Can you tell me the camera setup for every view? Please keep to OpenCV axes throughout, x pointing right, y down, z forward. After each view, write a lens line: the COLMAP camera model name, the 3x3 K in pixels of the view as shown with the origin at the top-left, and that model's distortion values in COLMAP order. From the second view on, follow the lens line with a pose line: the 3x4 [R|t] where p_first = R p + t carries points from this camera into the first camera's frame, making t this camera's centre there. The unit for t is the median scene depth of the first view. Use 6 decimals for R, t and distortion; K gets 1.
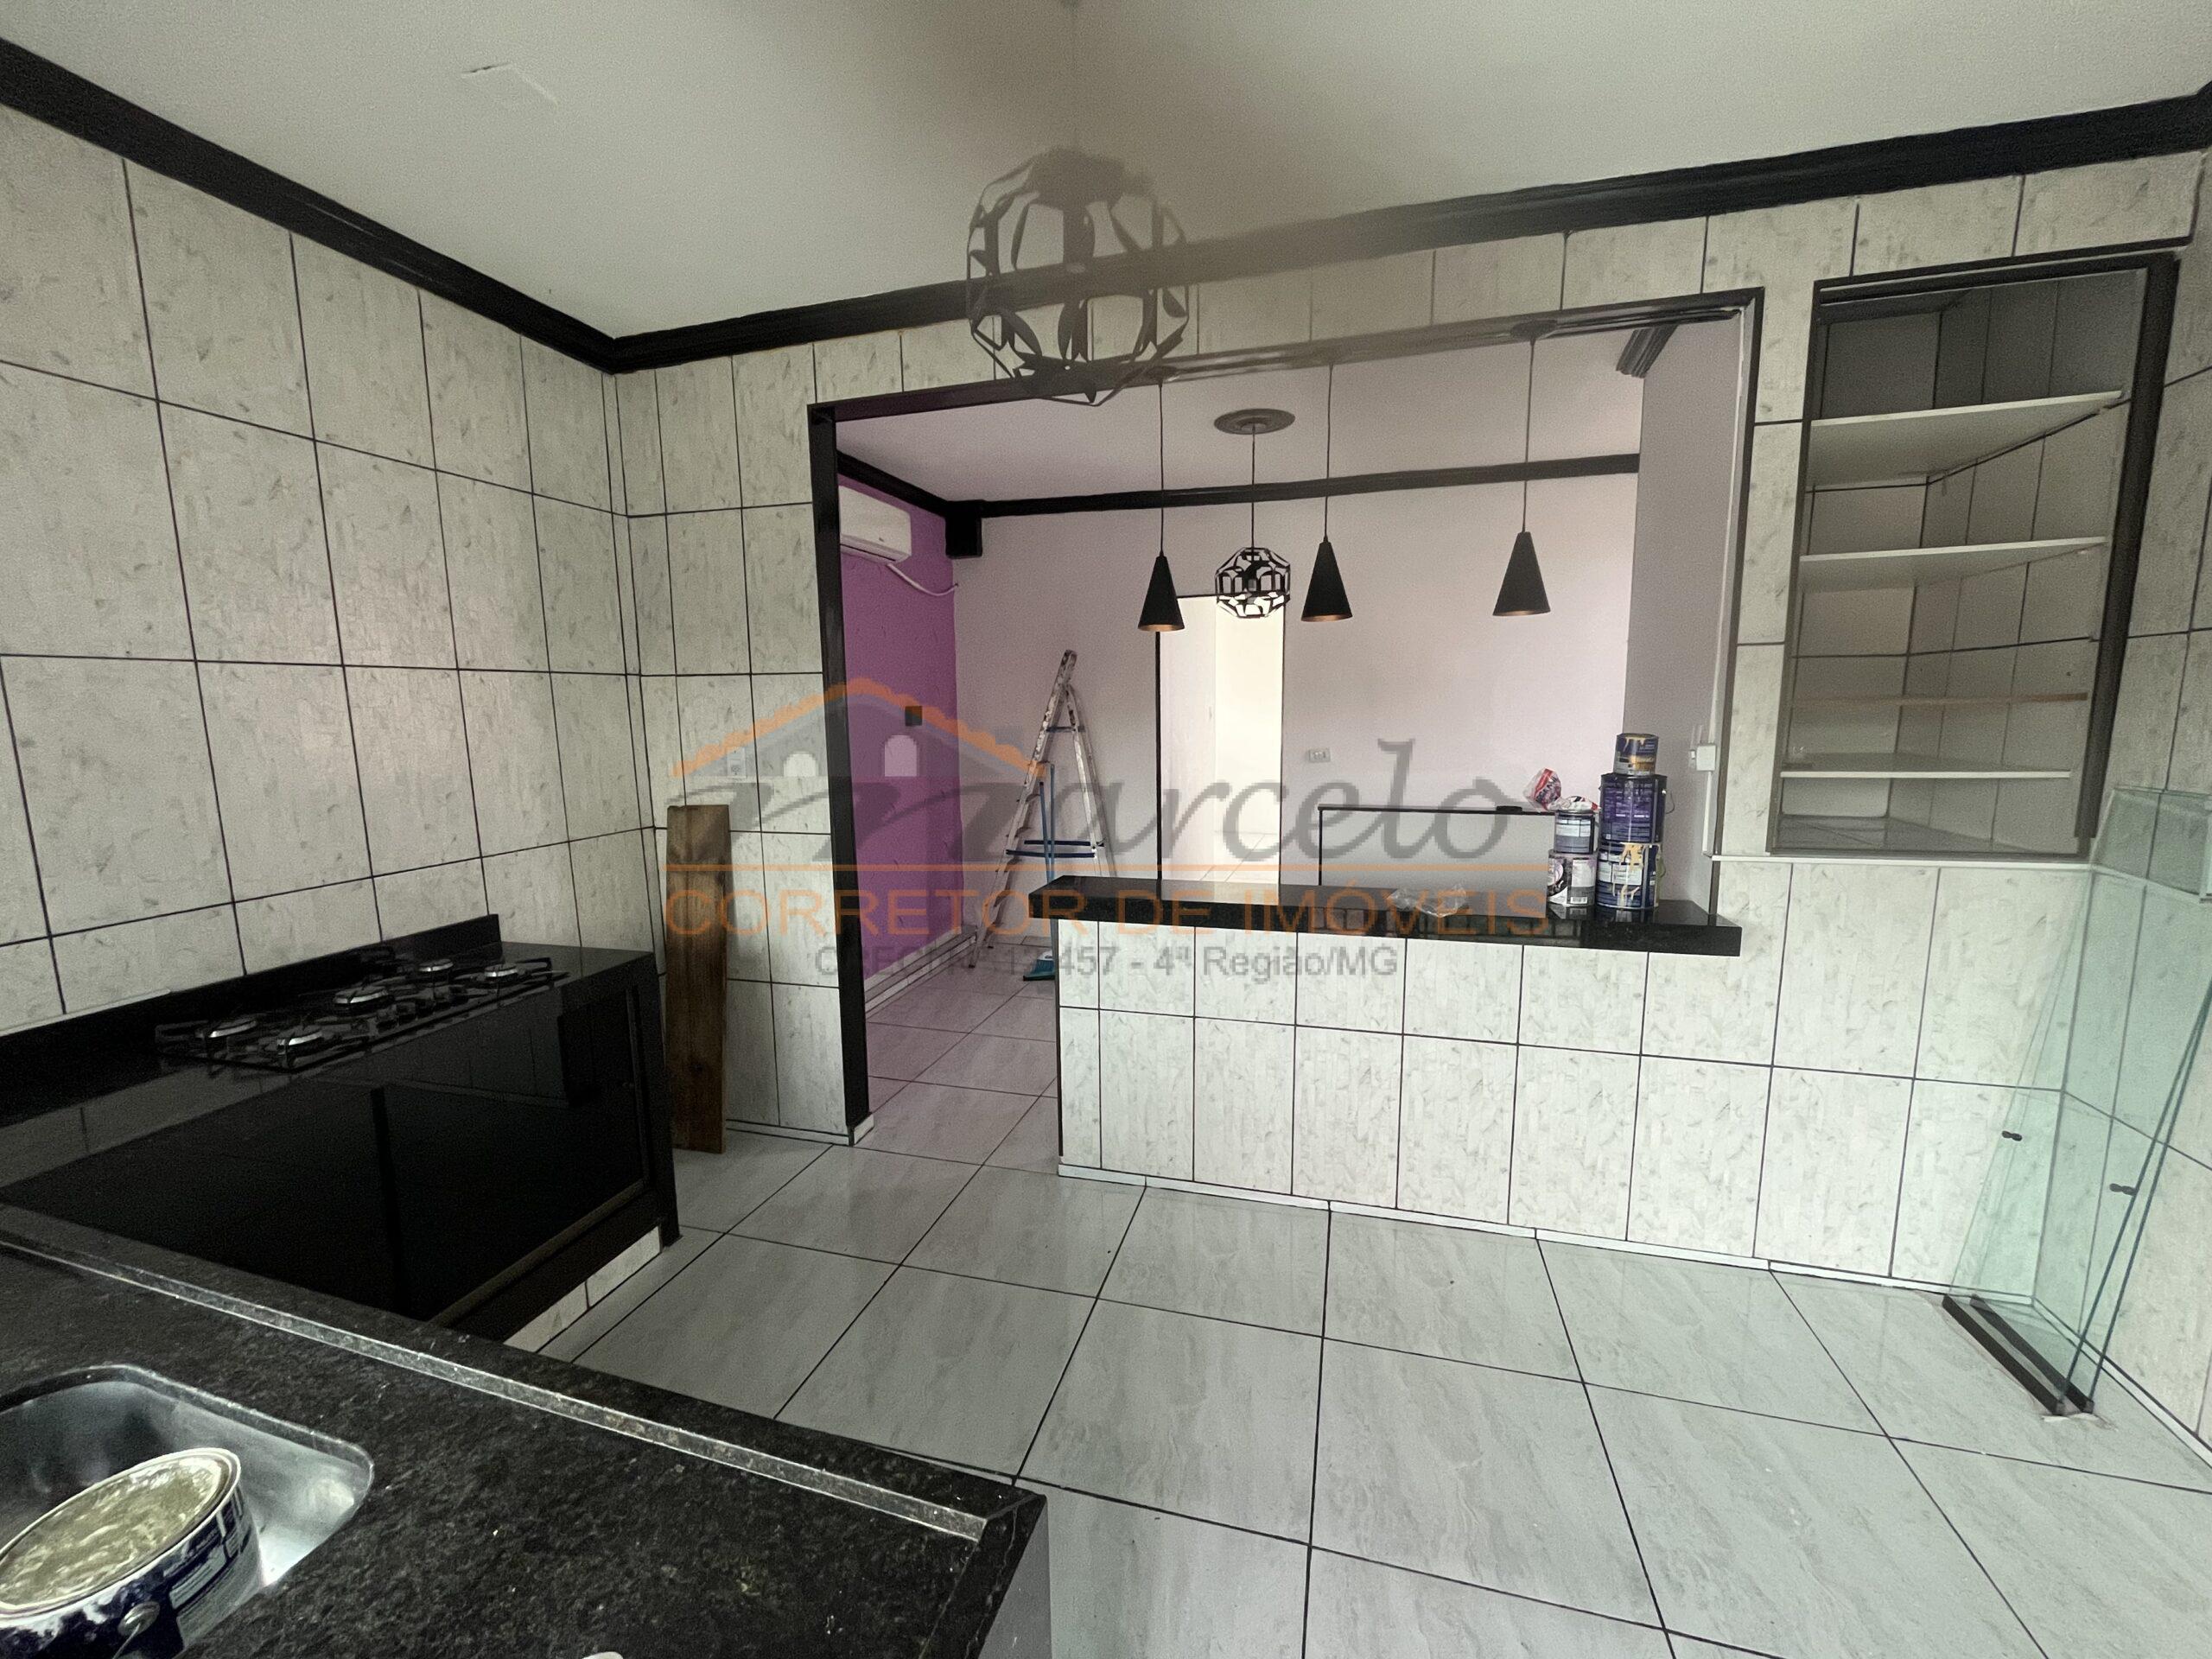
lens RADIAL K [[877.2, 0, 1094.0], [0, 877.2, 831.9], [0, 0, 1]] dist [-0.000712, 0.000105]
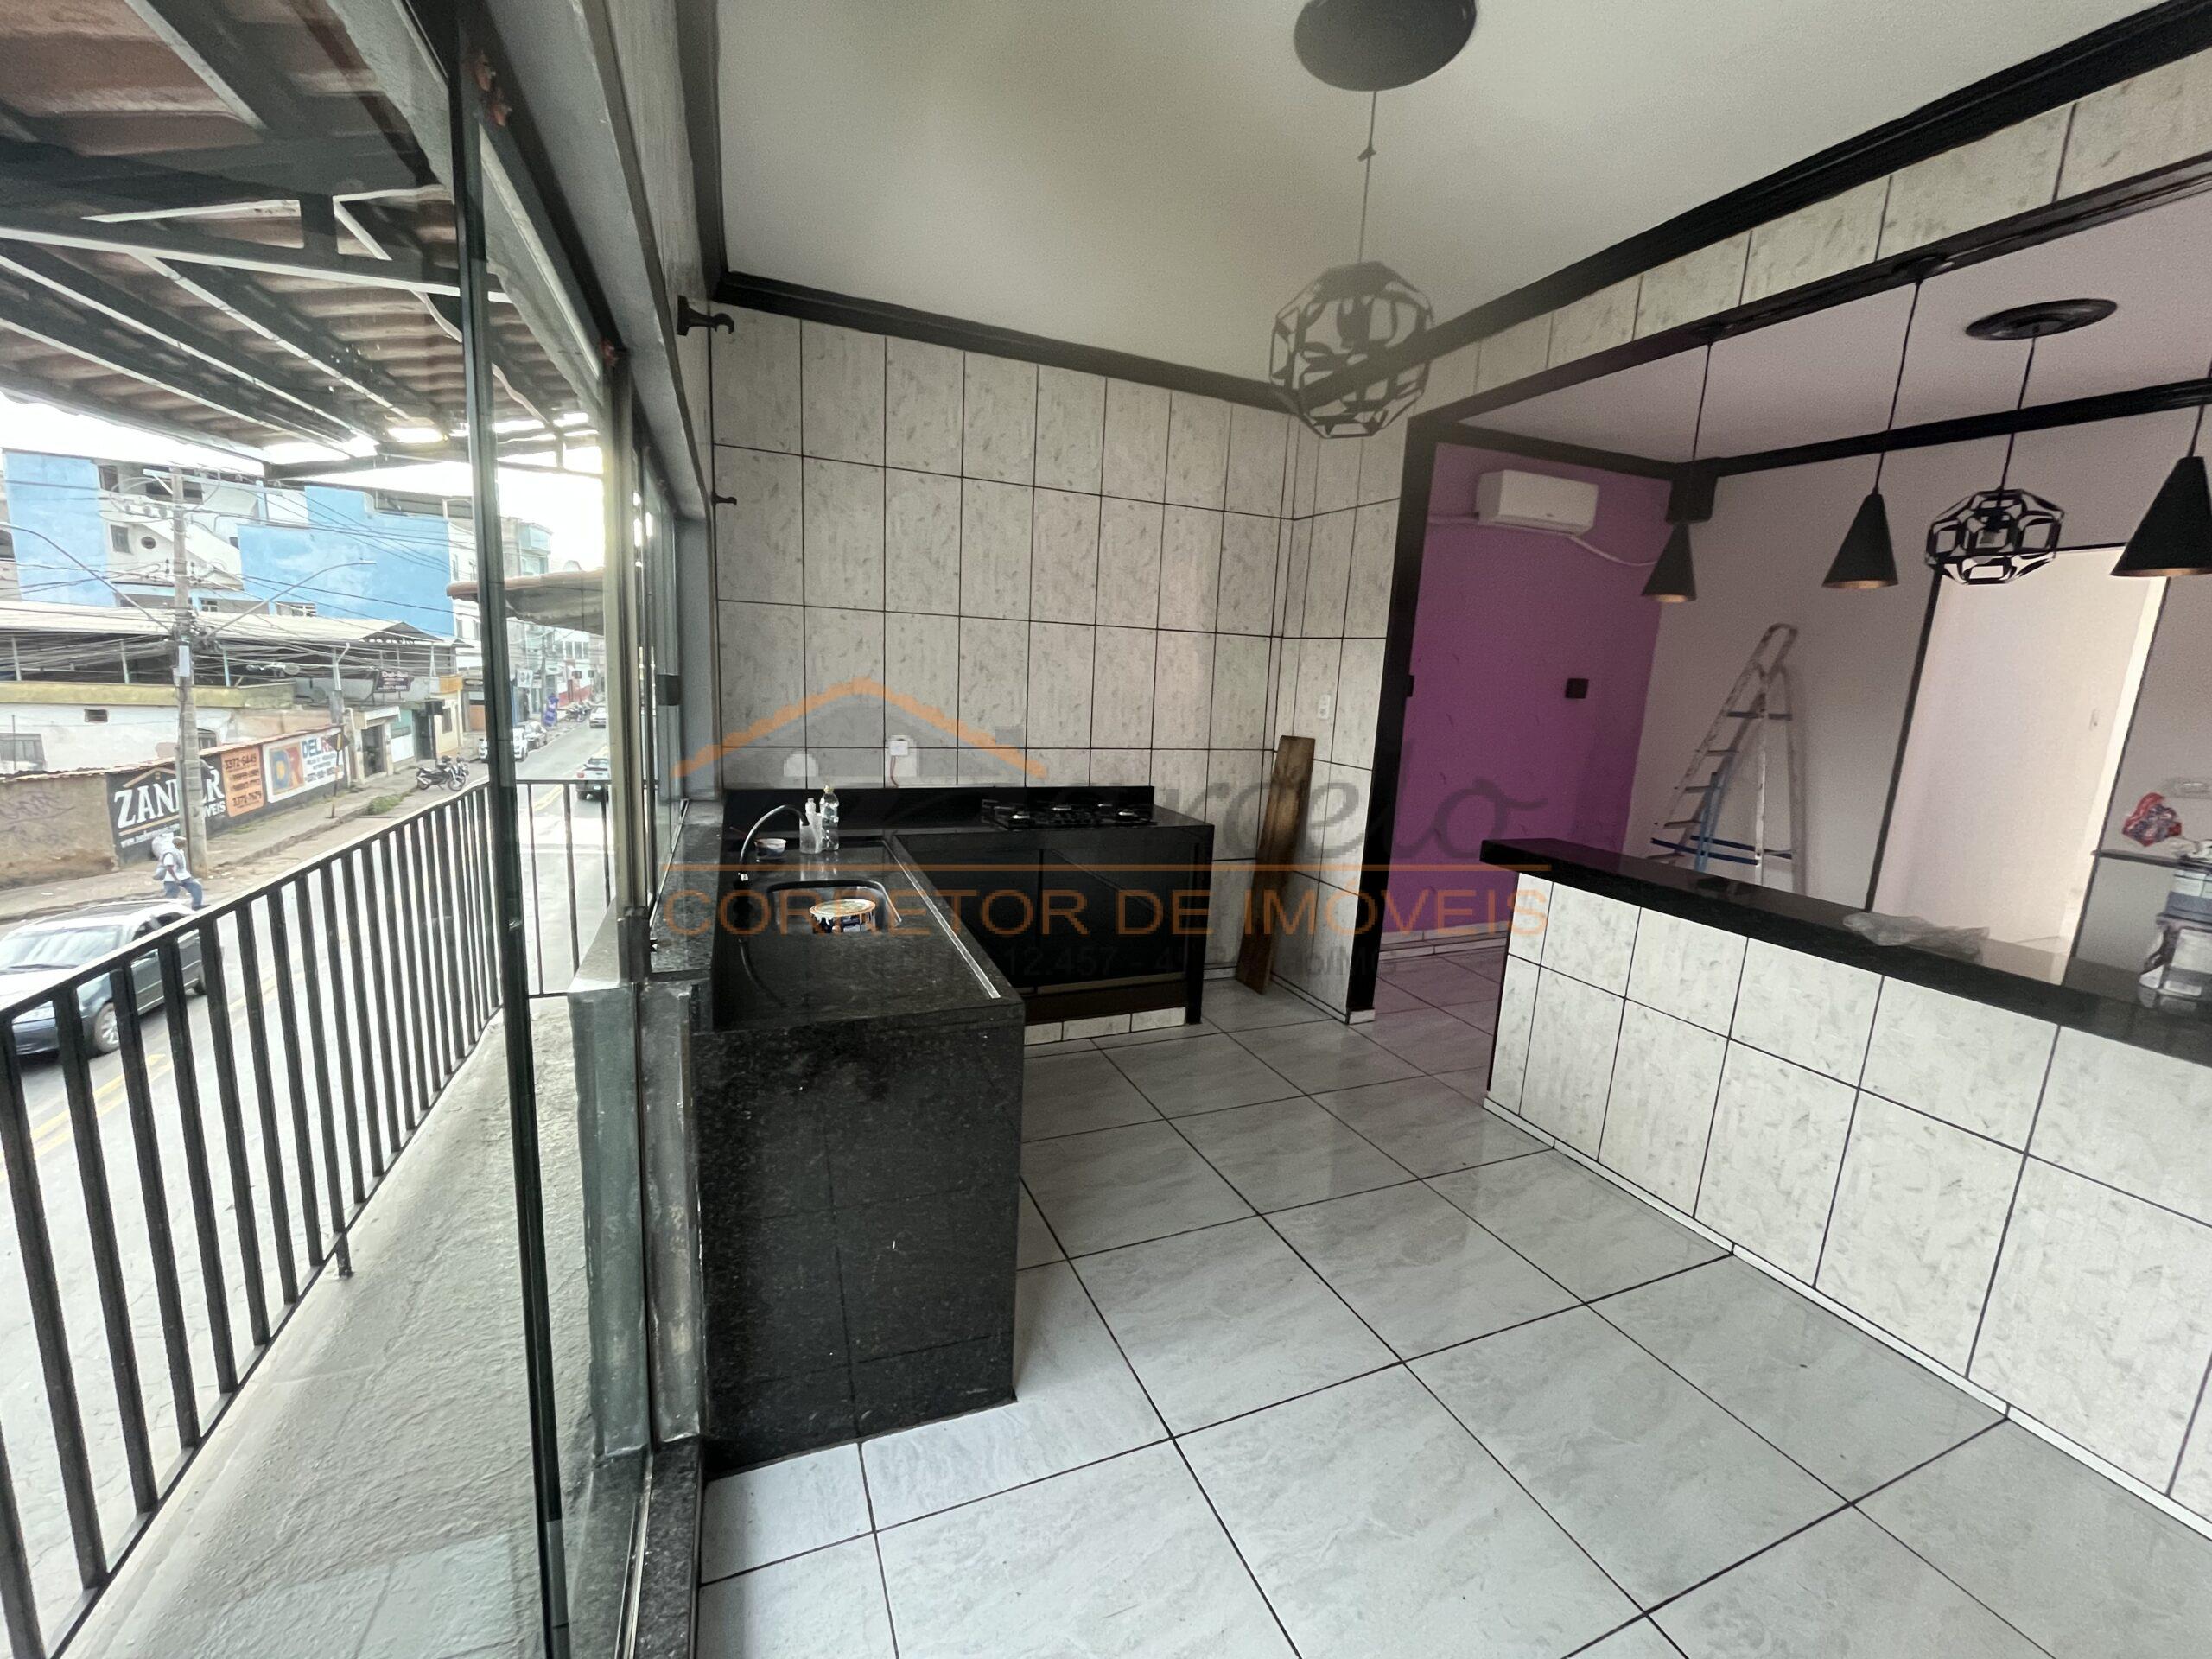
lens RADIAL K [[901.6, 0, 1107.3], [0, 901.6, 827.1], [0, 0, 1]] dist [-0.000811, -0.000166]
pose [[0.638582, 0.184030, -0.747226, 0.458969], [-0.165445, 0.981111, 0.100242, 0.016348], [0.751559, 0.059612, 0.656967, -0.113575]]
